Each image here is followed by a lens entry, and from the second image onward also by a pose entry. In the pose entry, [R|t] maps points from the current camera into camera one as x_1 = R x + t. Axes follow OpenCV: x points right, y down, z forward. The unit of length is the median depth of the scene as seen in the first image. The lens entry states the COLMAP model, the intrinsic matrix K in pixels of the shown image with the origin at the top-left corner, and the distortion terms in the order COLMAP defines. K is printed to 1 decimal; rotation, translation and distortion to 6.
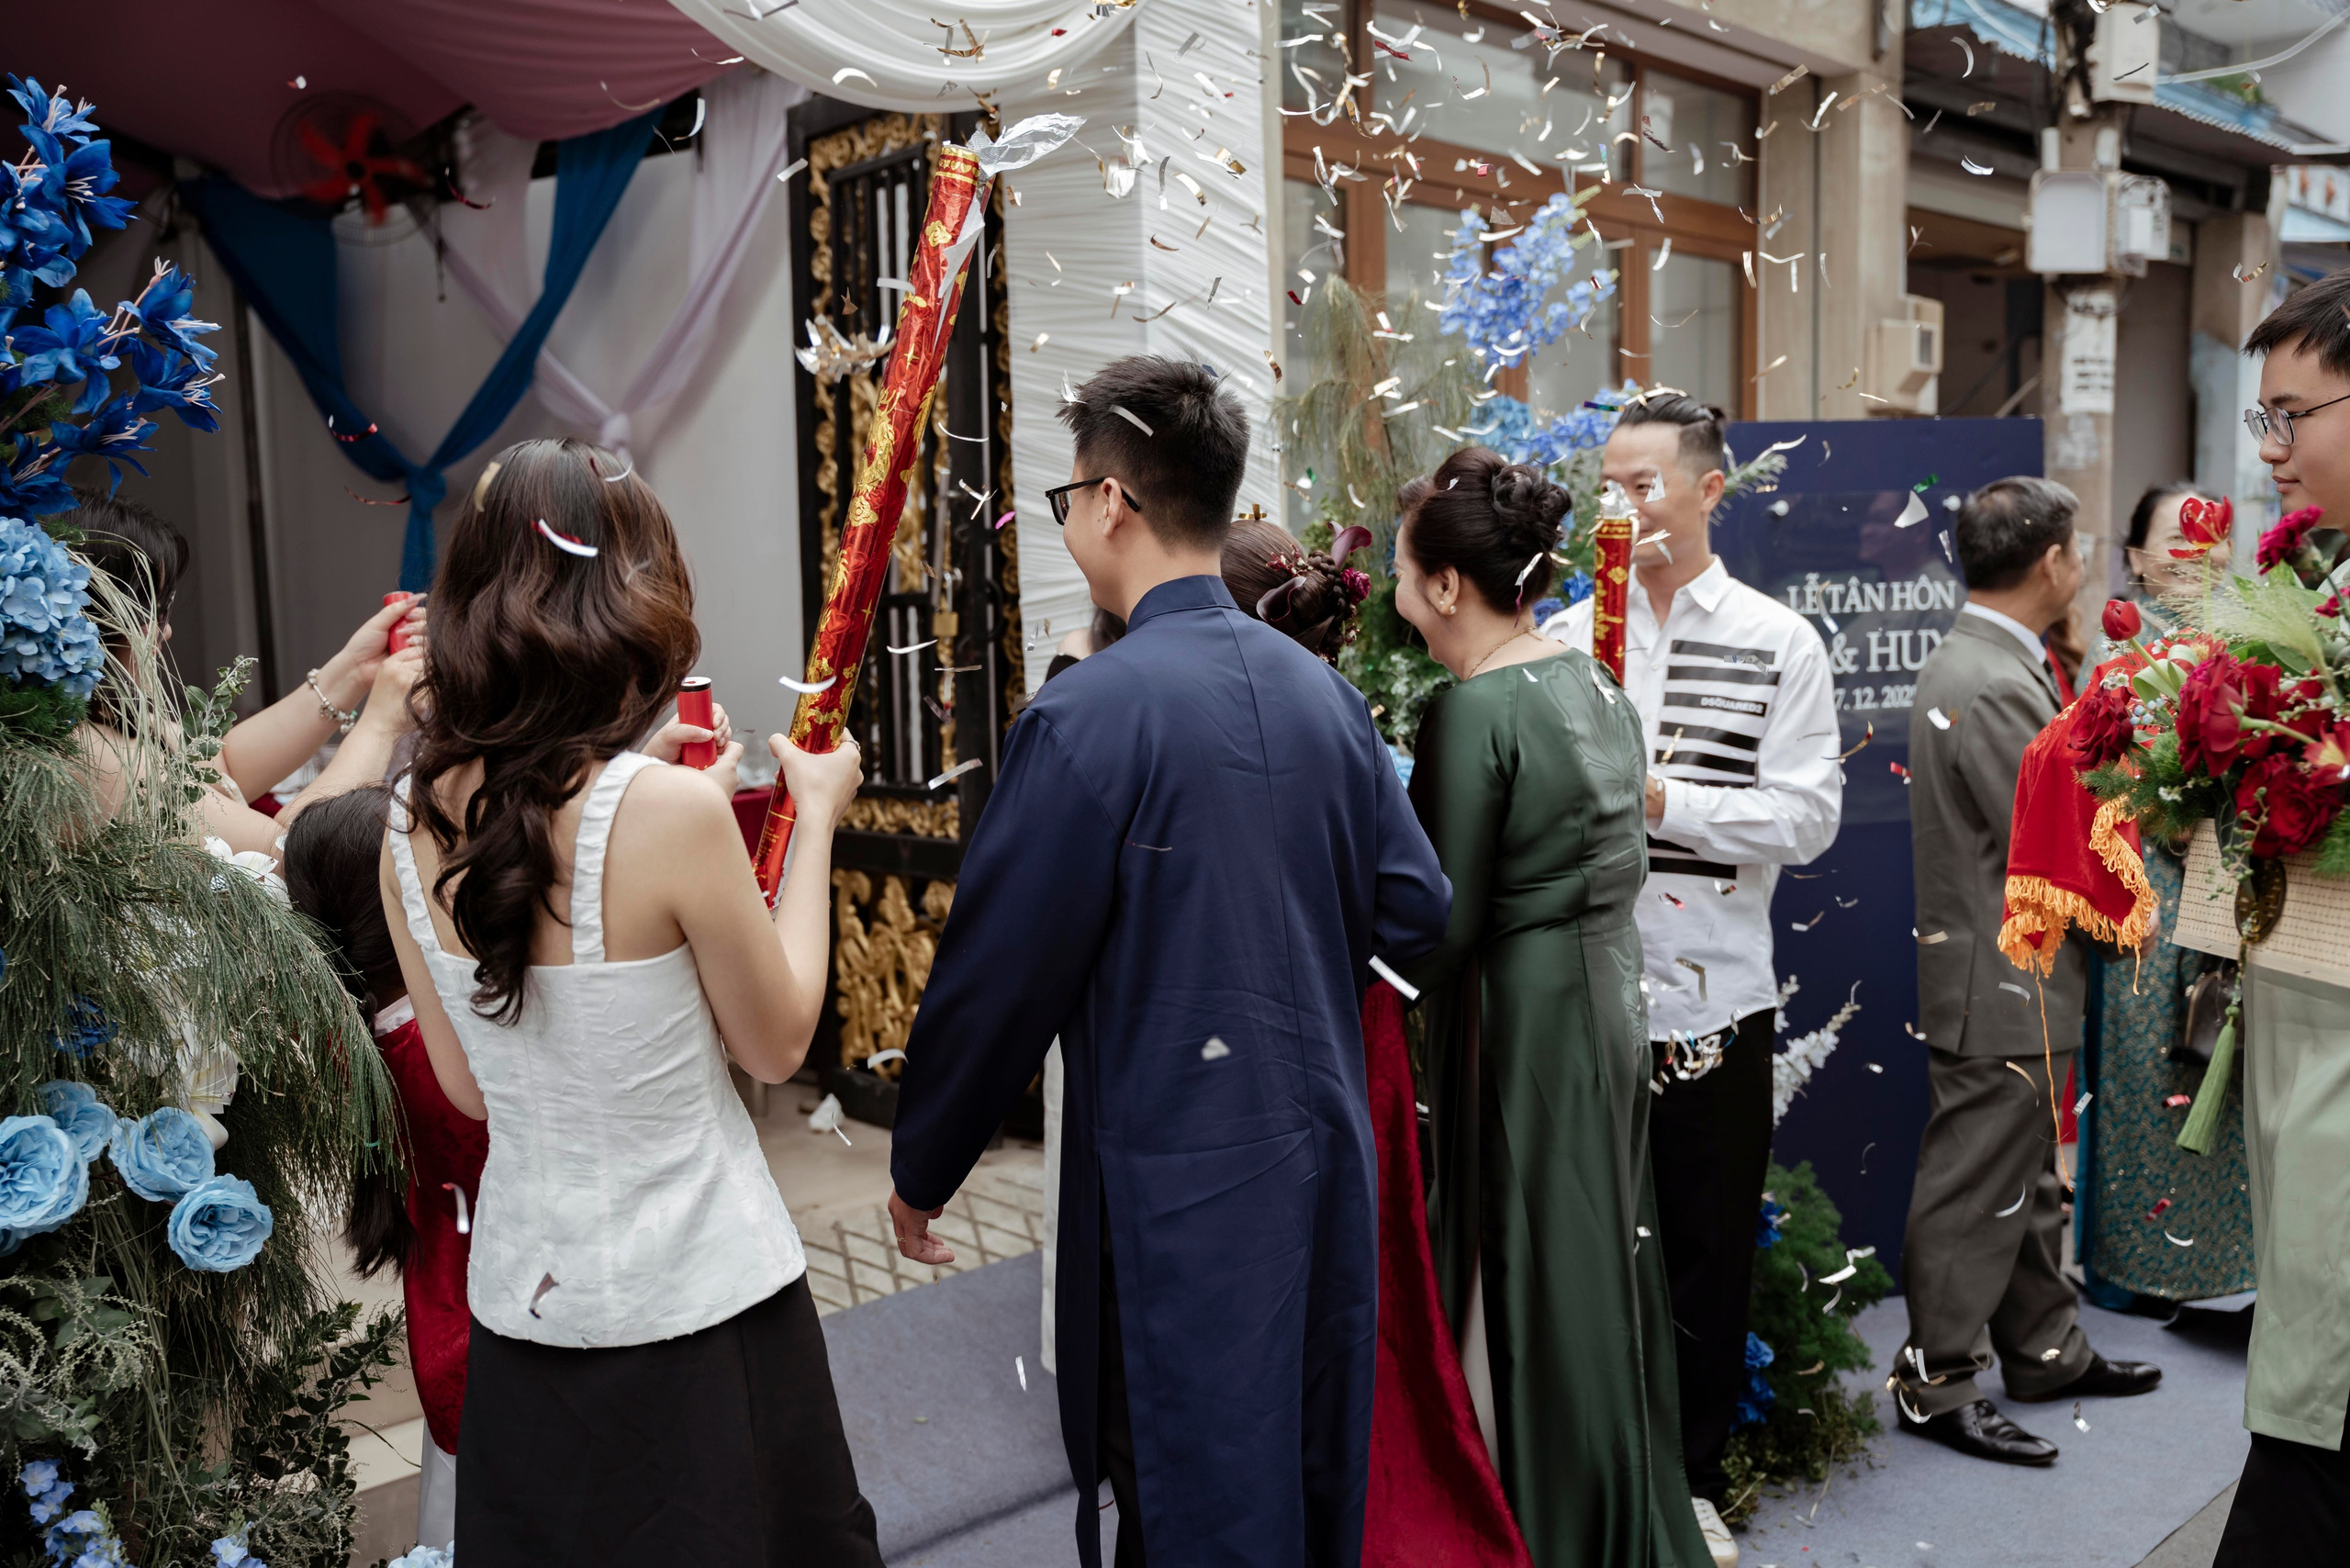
lens RADIAL K [[2331.4, 0, 1175.0], [0, 2331.4, 784.0], [0, 0, 1]] dist [-0.017380, 0.119868]
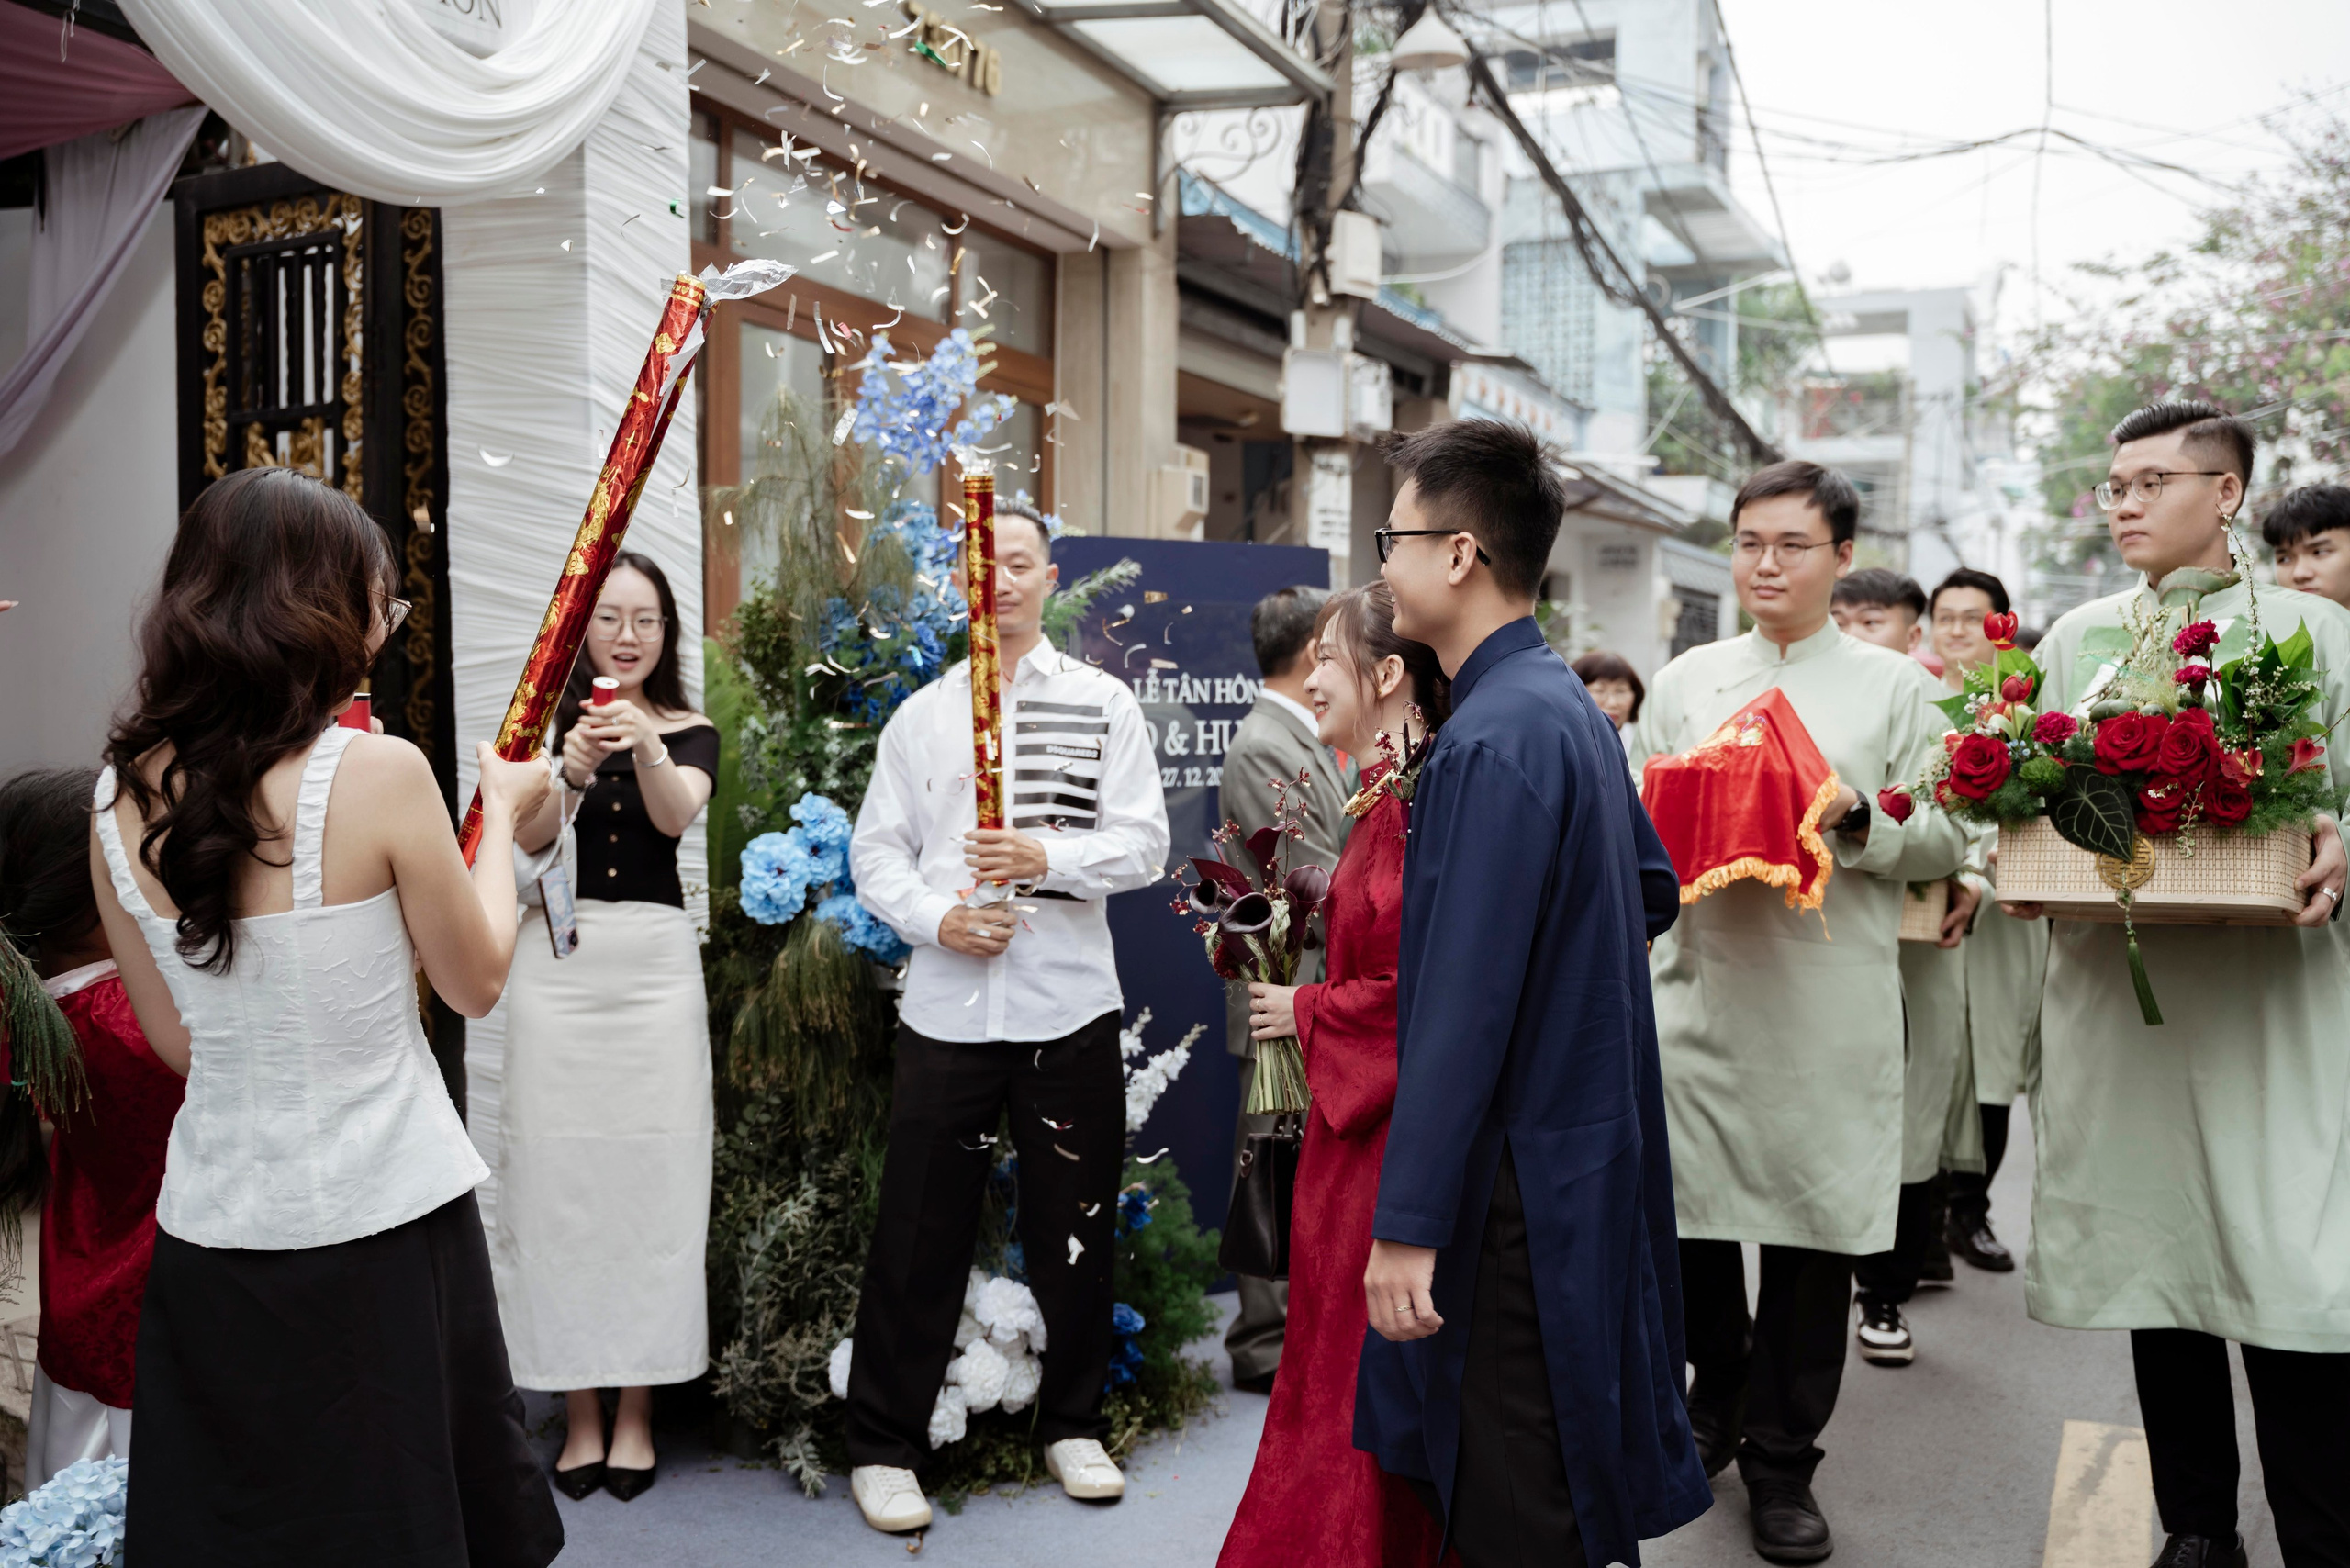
lens RADIAL K [[2331.4, 0, 1175.0], [0, 2331.4, 784.0], [0, 0, 1]] dist [-0.017380, 0.119868]
pose [[0.944868, 0.021272, 0.326759, -0.094922], [-0.002740, 0.998366, -0.057071, 0.033662], [-0.327439, 0.053030, 0.943383, -0.102049]]
